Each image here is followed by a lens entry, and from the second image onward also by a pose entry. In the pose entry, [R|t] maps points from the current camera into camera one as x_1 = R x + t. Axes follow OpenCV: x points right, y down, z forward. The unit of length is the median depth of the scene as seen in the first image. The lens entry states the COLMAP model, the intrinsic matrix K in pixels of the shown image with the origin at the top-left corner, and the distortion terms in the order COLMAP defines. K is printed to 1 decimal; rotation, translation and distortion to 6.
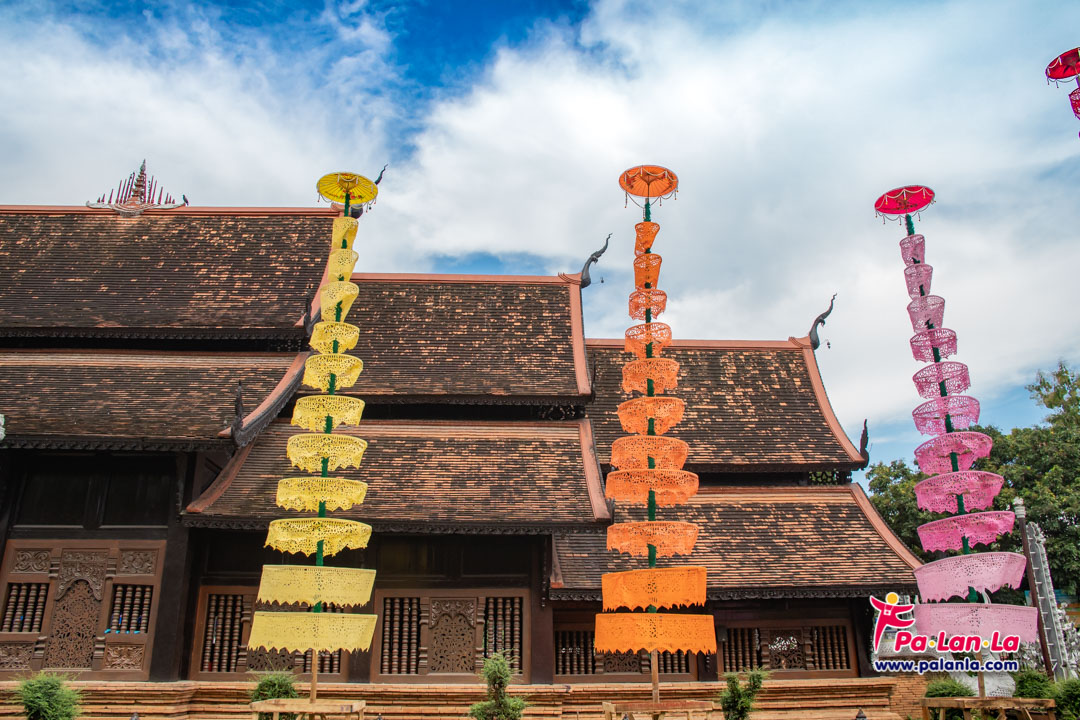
lens RADIAL K [[781.1, 0, 525.8], [0, 781.1, 359.5], [0, 0, 1]] dist [-0.151856, 0.129299]
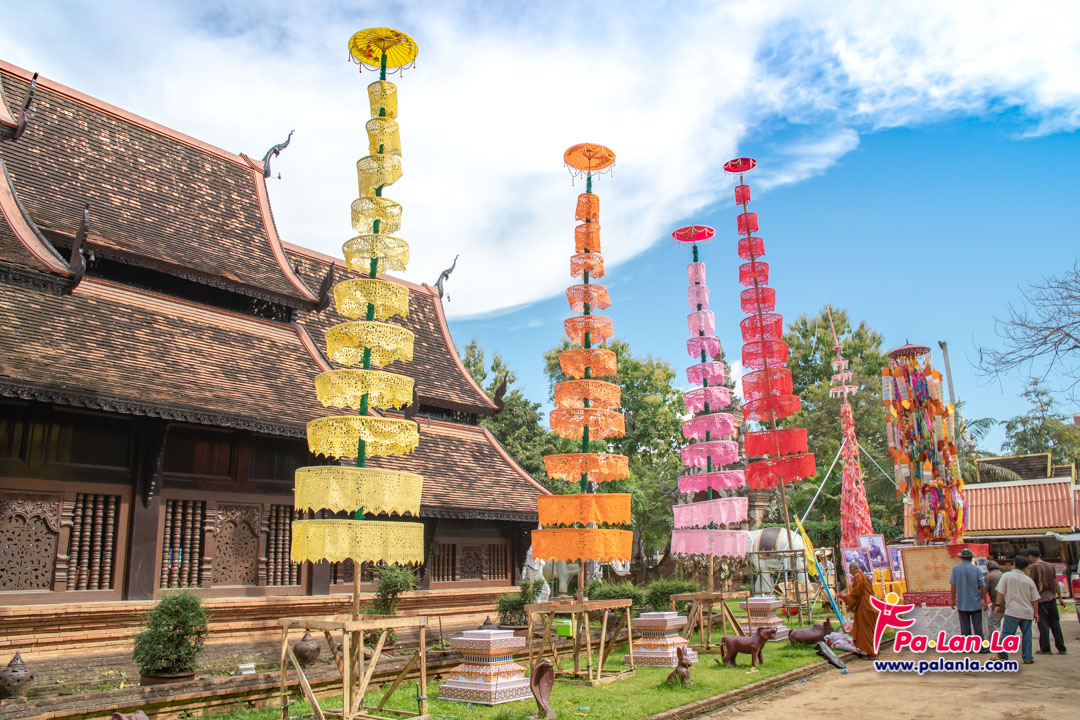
lens RADIAL K [[781.1, 0, 525.8], [0, 781.1, 359.5], [0, 0, 1]] dist [-0.151856, 0.129299]
pose [[0.688524, 0.175510, 0.703656, -0.486843], [-0.249243, 0.968438, 0.002328, 0.057645], [-0.681038, -0.176984, 0.710537, 0.157561]]
